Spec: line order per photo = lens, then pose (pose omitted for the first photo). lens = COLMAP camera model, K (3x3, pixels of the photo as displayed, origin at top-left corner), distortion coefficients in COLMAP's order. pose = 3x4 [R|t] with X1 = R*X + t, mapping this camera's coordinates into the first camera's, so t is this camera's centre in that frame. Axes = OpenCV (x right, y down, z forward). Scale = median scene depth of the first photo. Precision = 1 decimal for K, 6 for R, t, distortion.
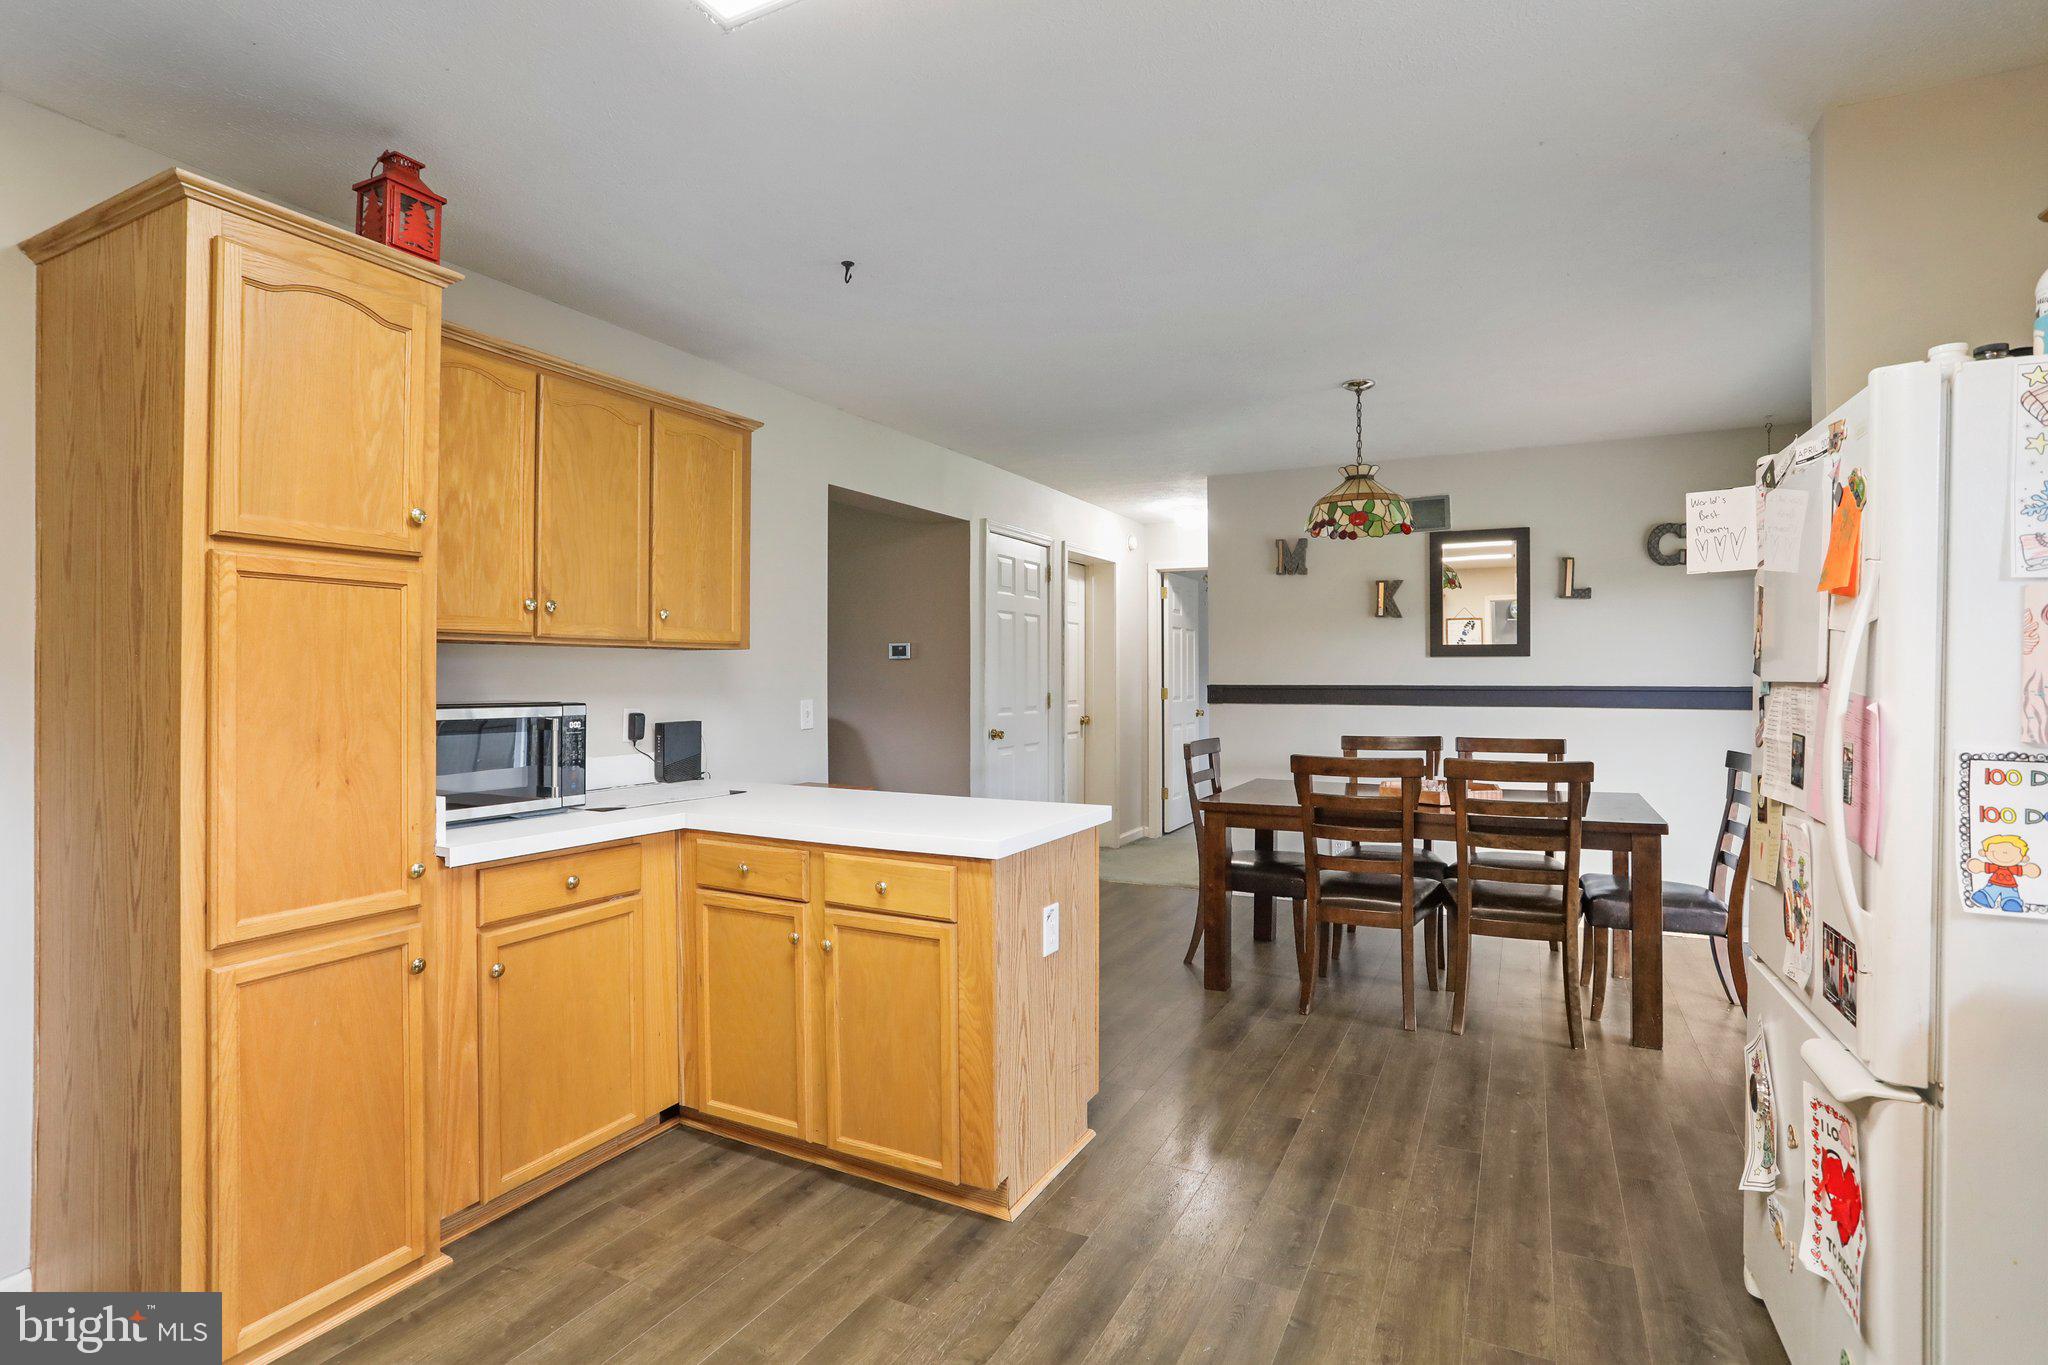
lens RADIAL K [[999.9, 0, 1038.7], [0, 999.9, 665.7], [0, 0, 1]] dist [-0.085801, 0.053808]
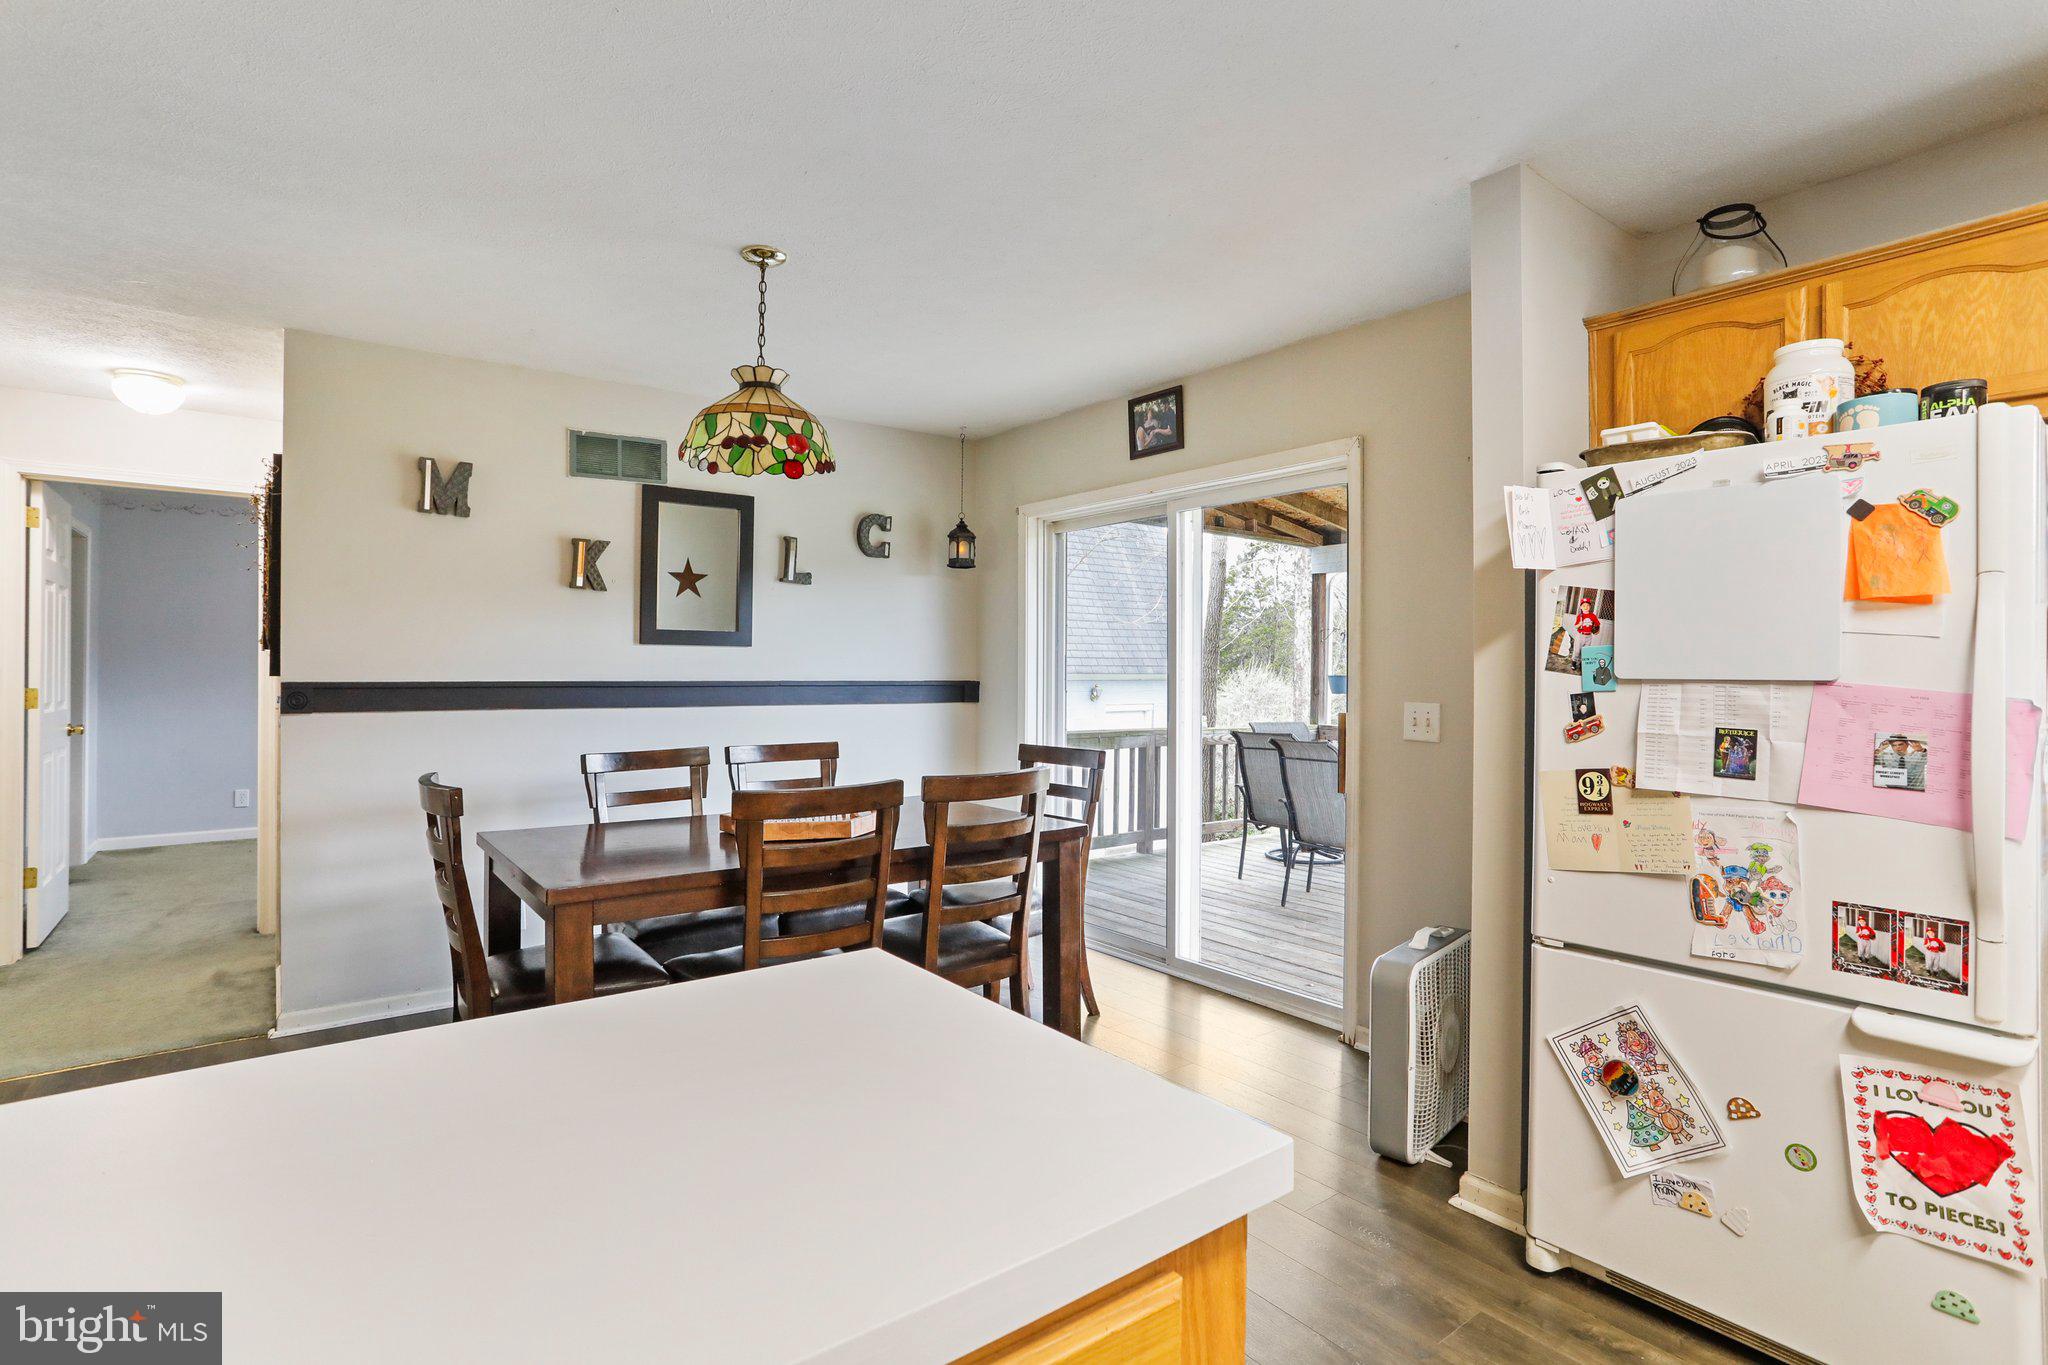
lens RADIAL K [[999.9, 0, 1038.7], [0, 999.9, 665.7], [0, 0, 1]] dist [-0.085801, 0.053808]
pose [[0.443552, 0.008403, 0.896209, -0.164917], [-0.014600, 0.999891, -0.002149, 0.004867], [-0.896130, -0.012131, 0.443626, 0.390593]]
